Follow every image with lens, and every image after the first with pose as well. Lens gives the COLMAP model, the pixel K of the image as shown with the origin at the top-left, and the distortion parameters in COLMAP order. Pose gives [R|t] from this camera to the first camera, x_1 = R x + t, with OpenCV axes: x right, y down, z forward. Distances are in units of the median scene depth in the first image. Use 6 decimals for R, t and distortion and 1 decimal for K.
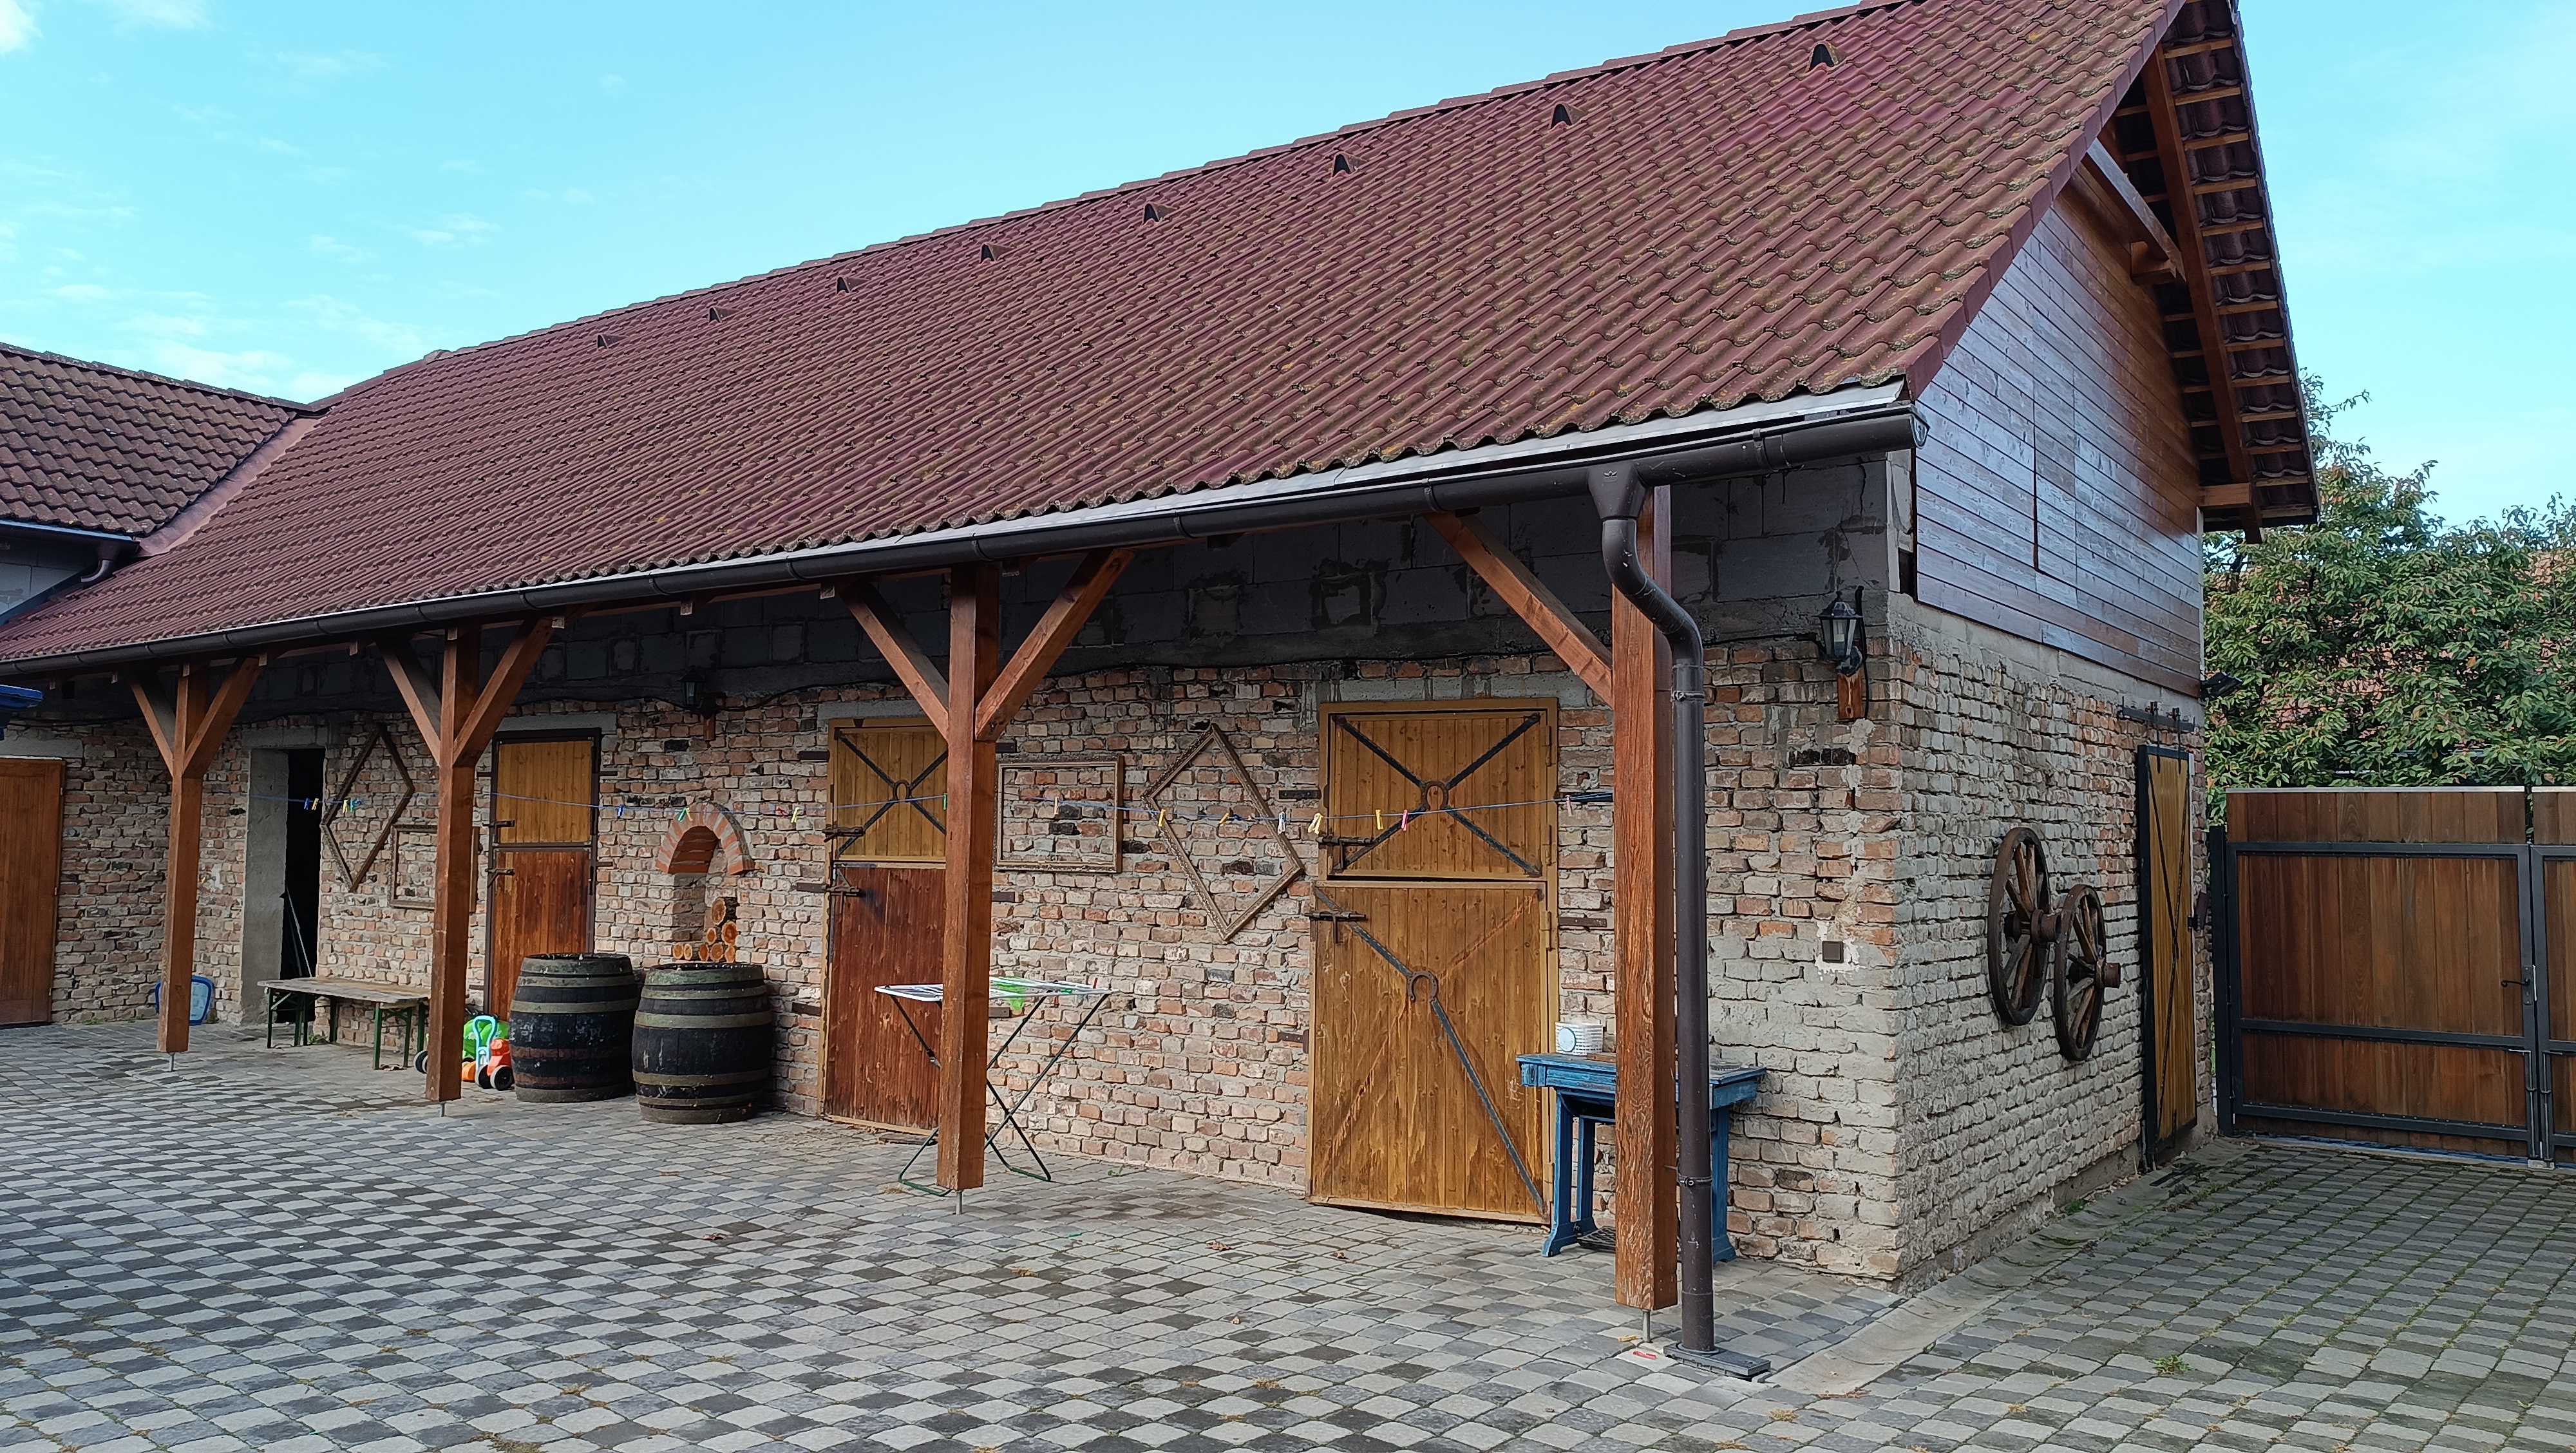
lens RADIAL K [[1809.1, 0, 1292.6], [0, 1809.1, 716.0], [0, 0, 1]] dist [0.010365, -0.002421]
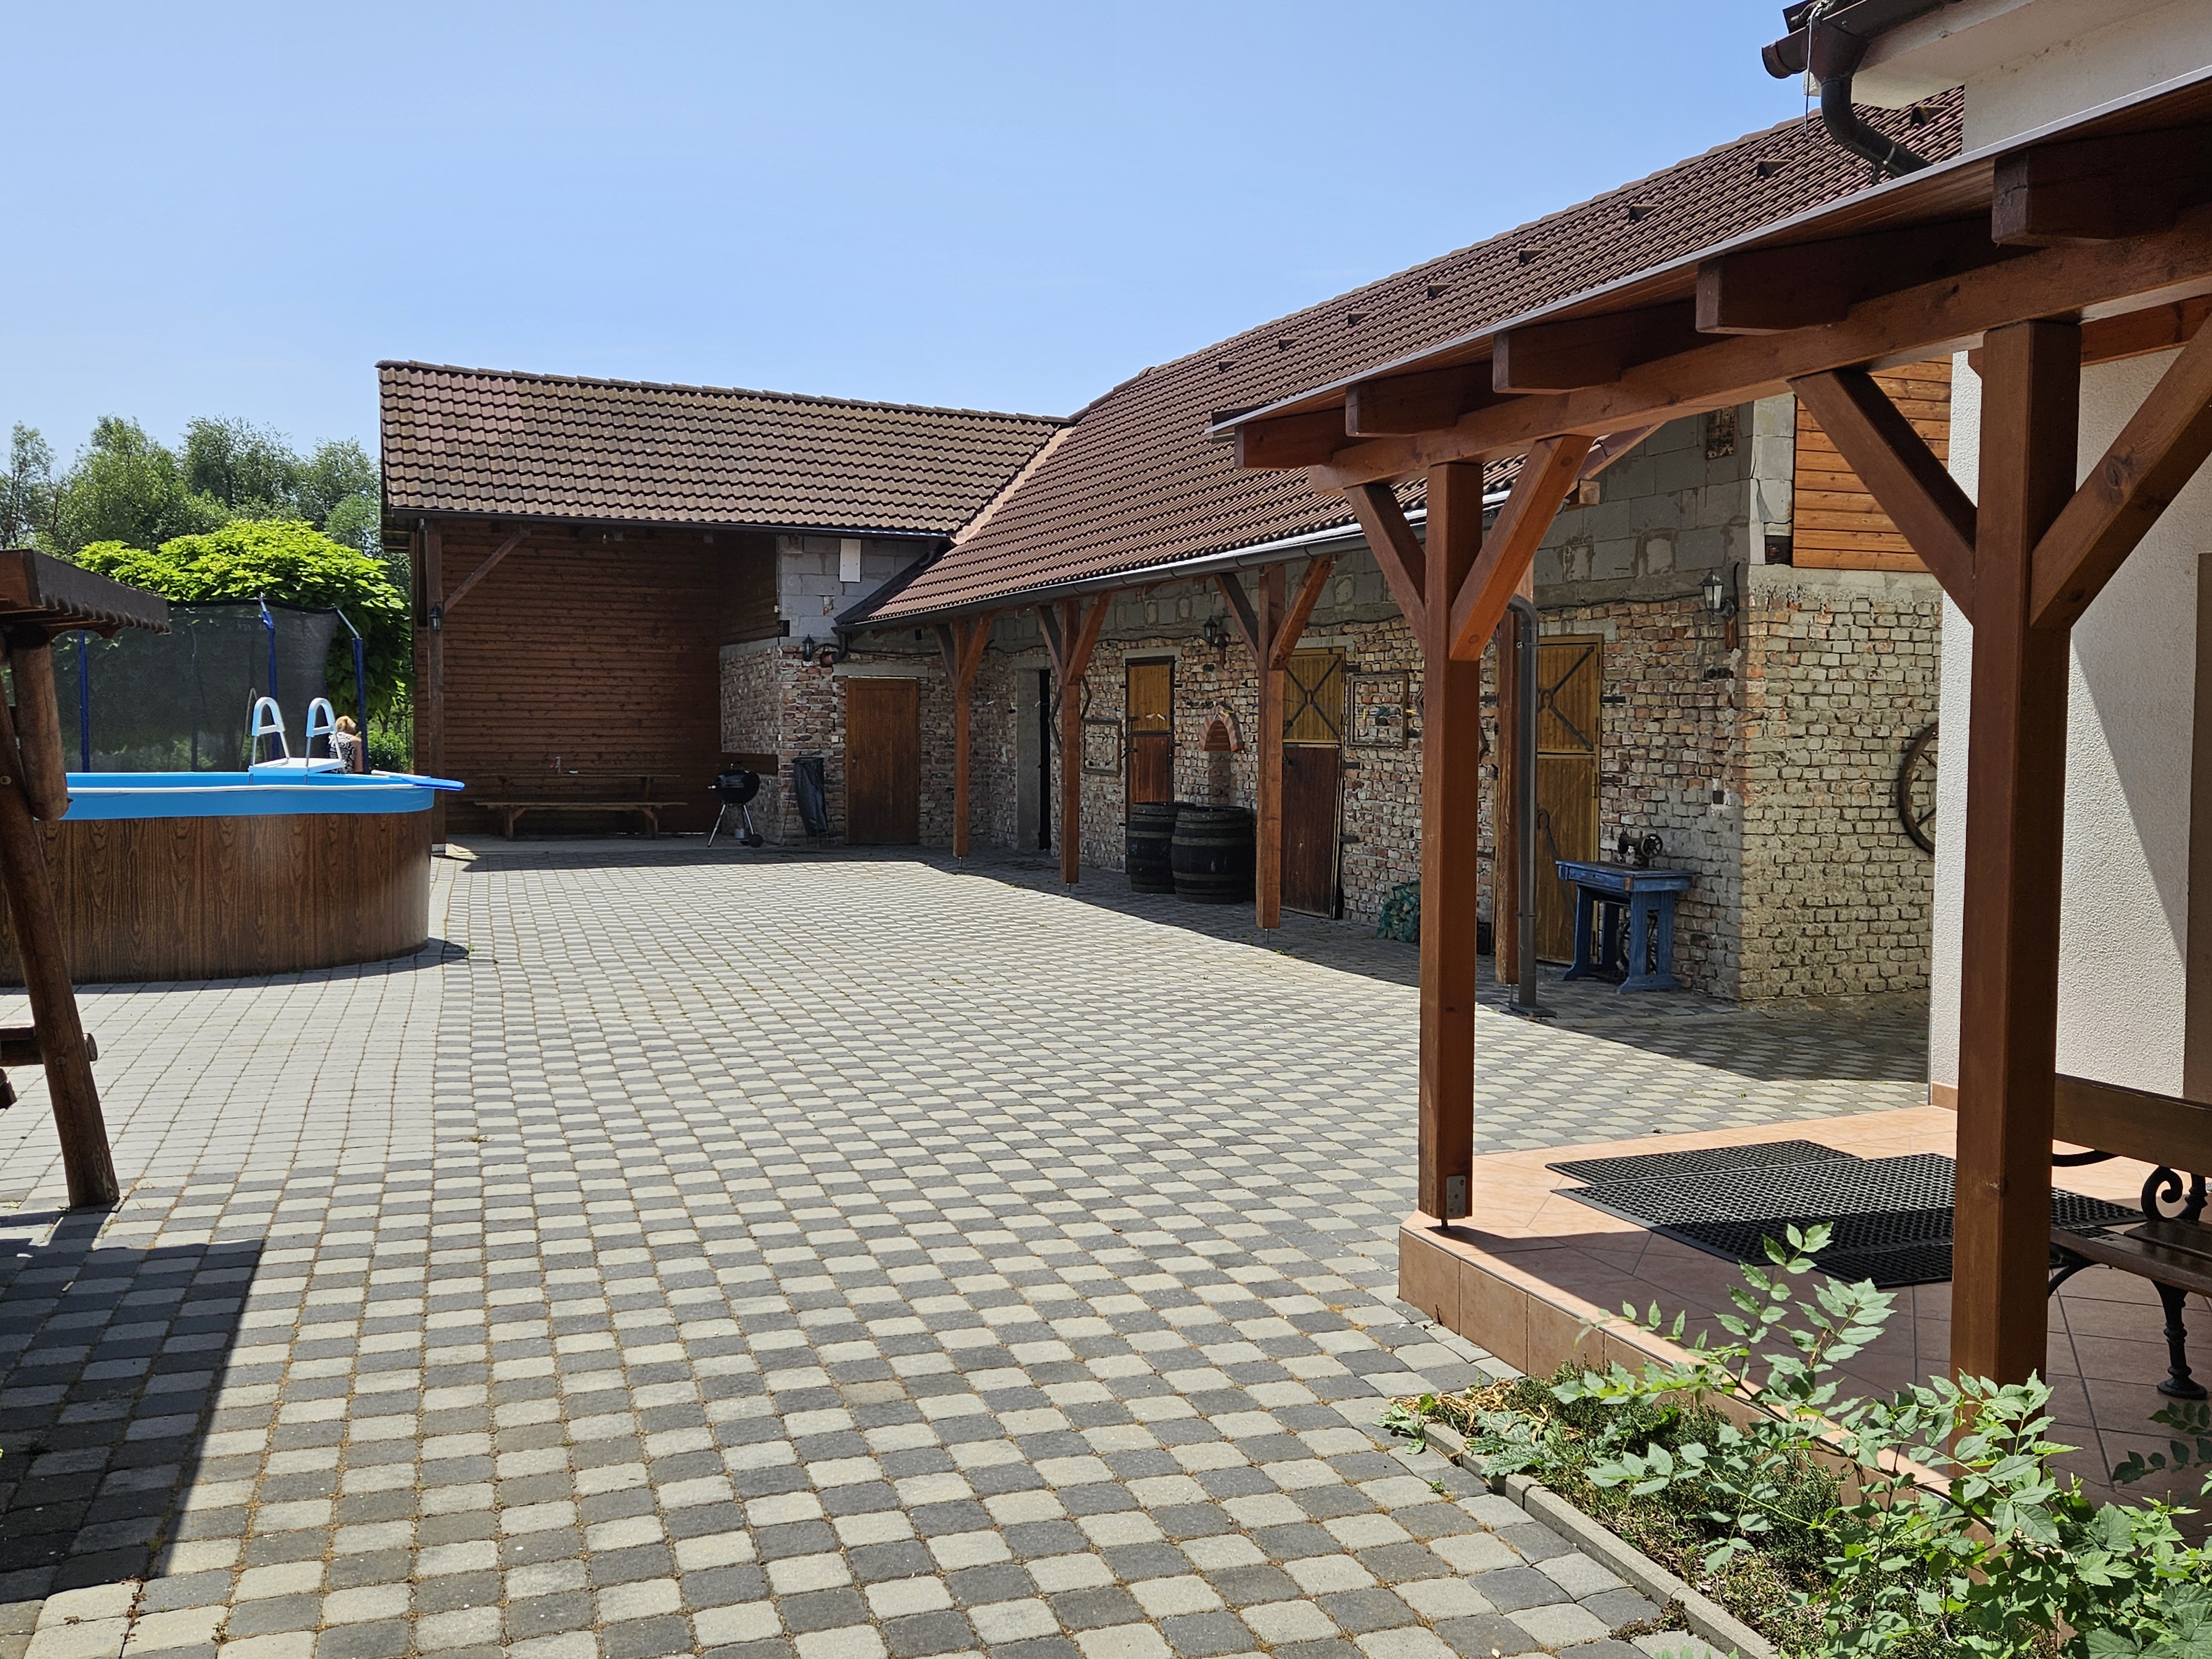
lens RADIAL K [[2002.7, 0, 1104.3], [0, 2002.7, 833.6], [0, 0, 1]] dist [0.090310, 0.001022]
pose [[0.841531, 0.030289, -0.539358, 0.547513], [0.031813, 0.993915, 0.105451, -0.028027], [0.539271, -0.105899, 0.835447, -0.519680]]
